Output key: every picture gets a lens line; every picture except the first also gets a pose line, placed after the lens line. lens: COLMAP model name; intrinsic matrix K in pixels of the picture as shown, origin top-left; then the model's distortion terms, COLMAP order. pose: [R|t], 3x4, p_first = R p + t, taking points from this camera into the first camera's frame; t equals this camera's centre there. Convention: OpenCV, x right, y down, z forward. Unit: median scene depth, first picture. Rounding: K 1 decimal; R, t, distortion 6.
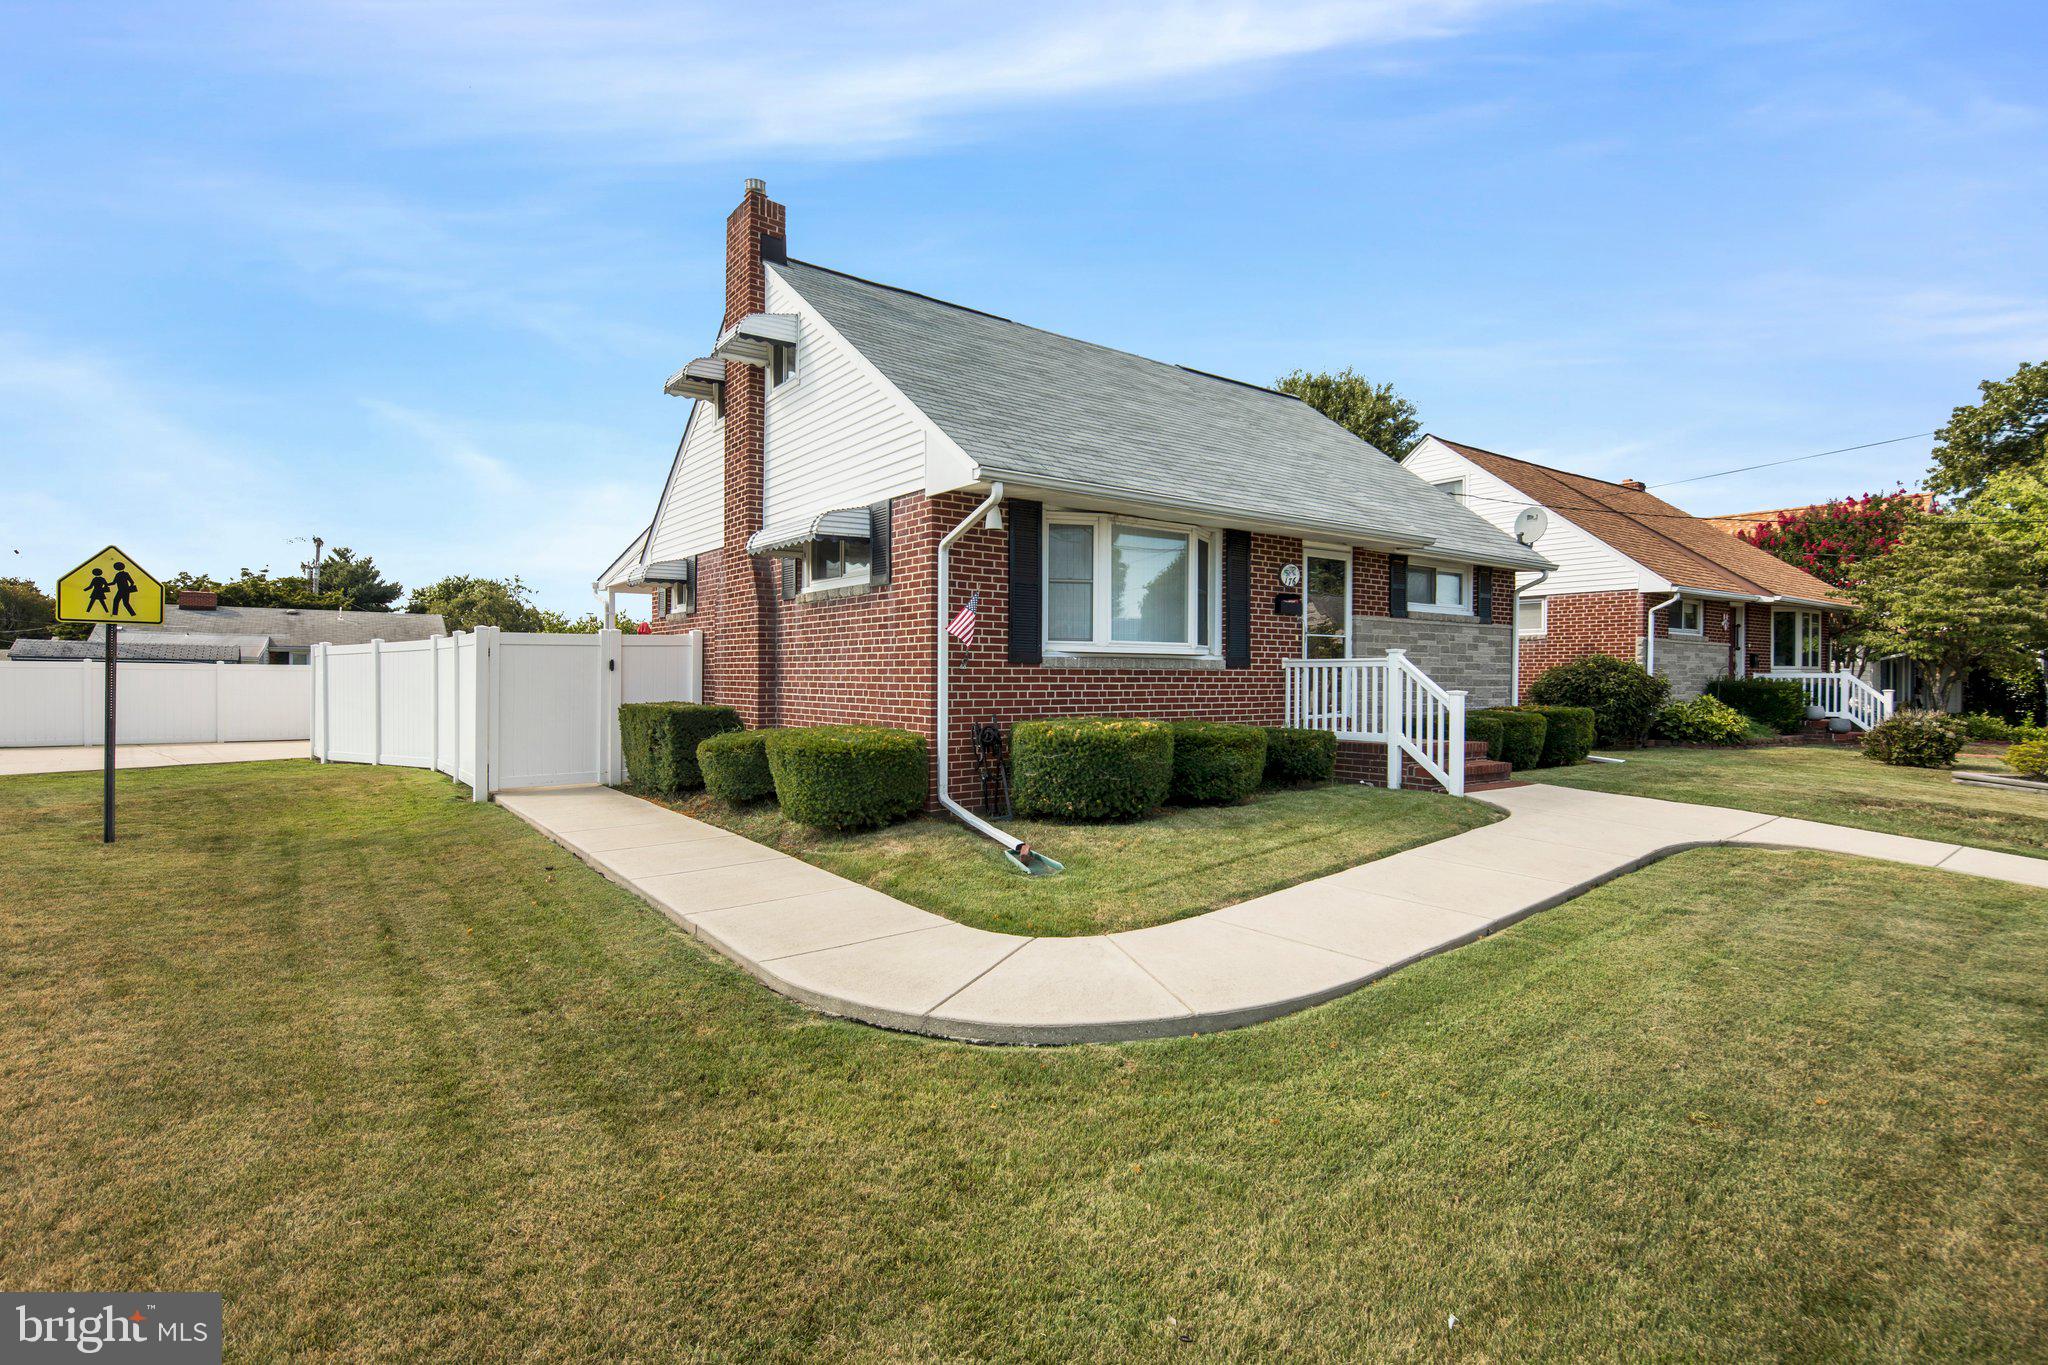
lens RADIAL K [[1003.0, 0, 1024.0], [0, 1003.0, 682.5], [0, 0, 1]] dist [0.001174, -0.000428]
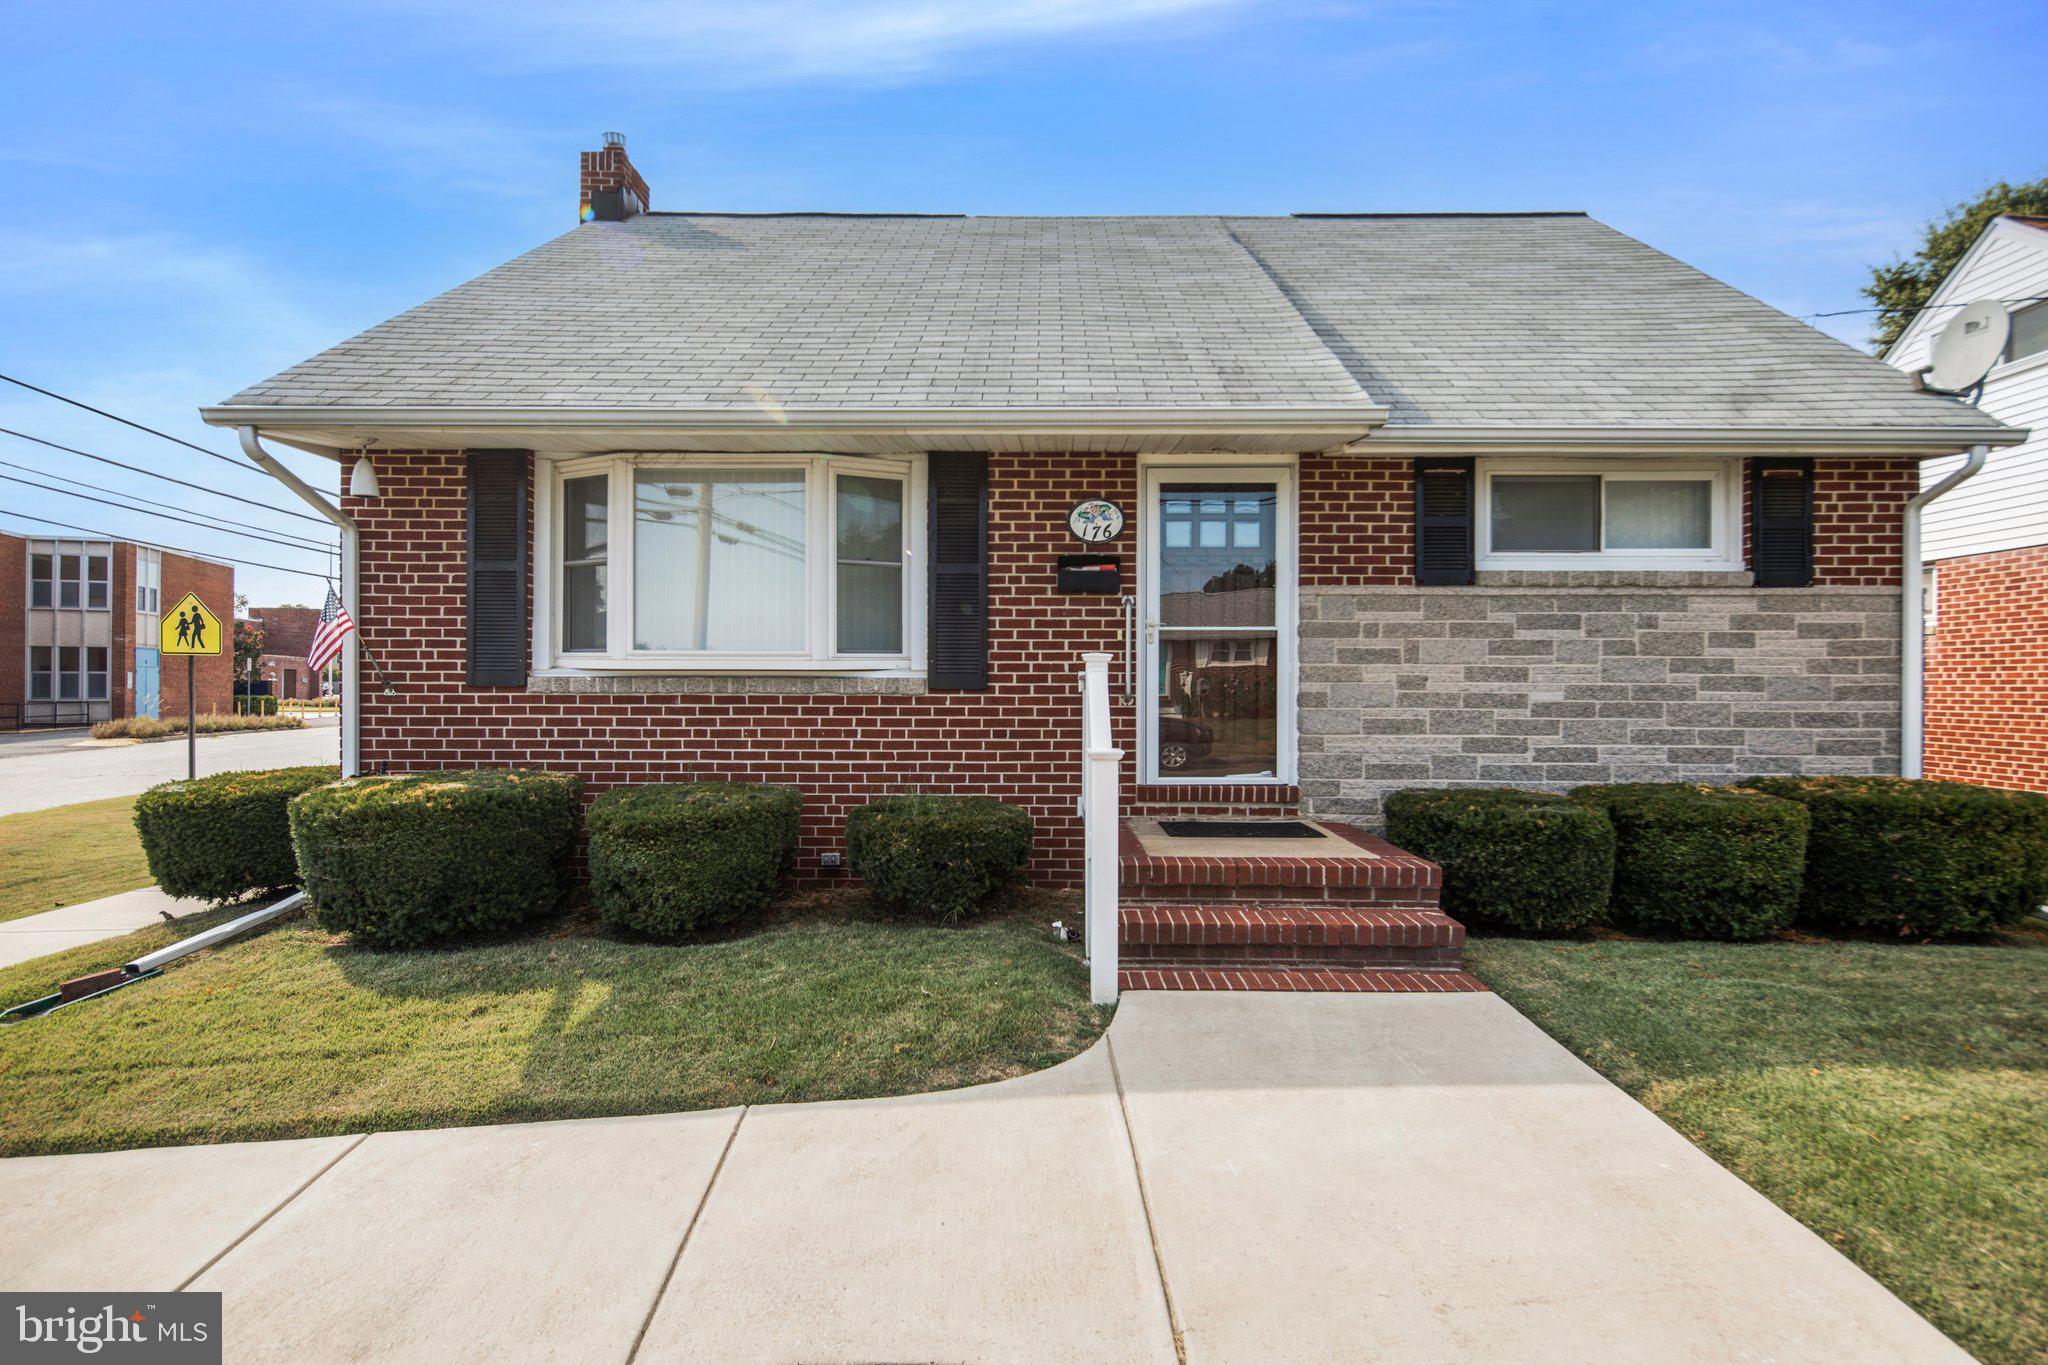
lens RADIAL K [[1003.0, 0, 1024.0], [0, 1003.0, 682.5], [0, 0, 1]] dist [0.001174, -0.000428]
pose [[0.792328, -0.003328, -0.610087, 0.600534], [-0.003030, 0.999951, -0.009389, -0.014289], [0.610088, 0.009288, 0.792279, 0.575331]]
